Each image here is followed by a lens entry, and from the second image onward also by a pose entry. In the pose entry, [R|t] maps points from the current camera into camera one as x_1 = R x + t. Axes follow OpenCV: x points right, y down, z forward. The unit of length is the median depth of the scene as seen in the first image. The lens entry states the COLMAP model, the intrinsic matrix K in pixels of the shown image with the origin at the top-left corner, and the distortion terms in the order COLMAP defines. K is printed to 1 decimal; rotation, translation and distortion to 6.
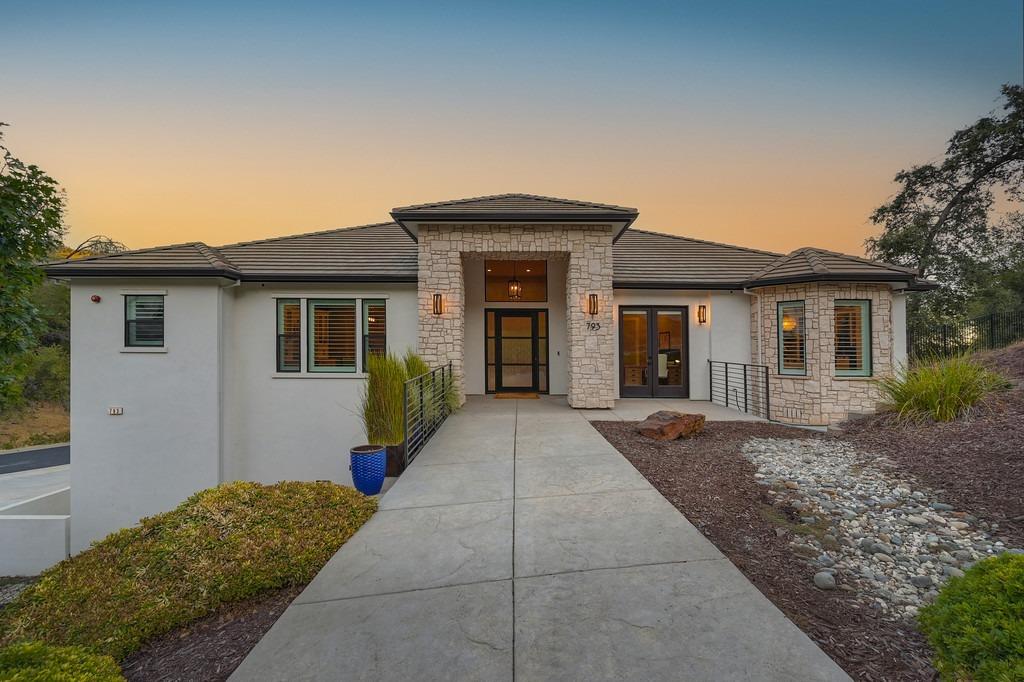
lens RADIAL K [[432.9, 0, 512.0], [0, 432.9, 341.0], [0, 0, 1]] dist [-0.000059, -0.000140]
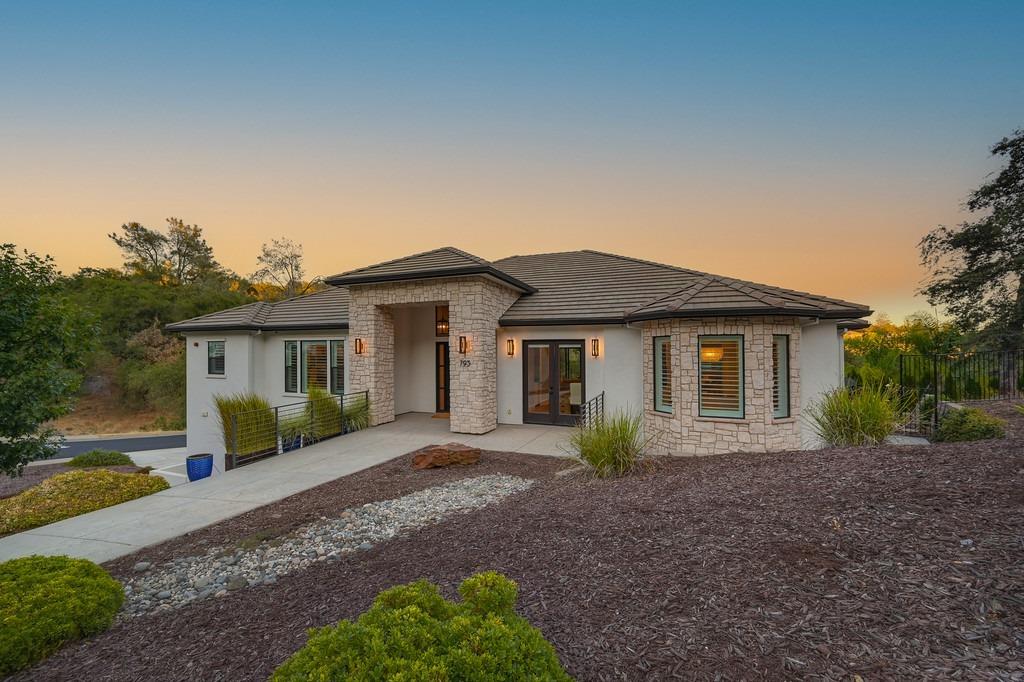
lens RADIAL K [[412.0, 0, 512.0], [0, 412.0, 341.0], [0, 0, 1]] dist [0.001479, 0.000054]
pose [[0.927183, -0.014365, -0.374333, 0.705758], [0.011547, 0.999886, -0.009769, -0.079627], [0.374431, 0.004736, 0.927243, 0.009691]]
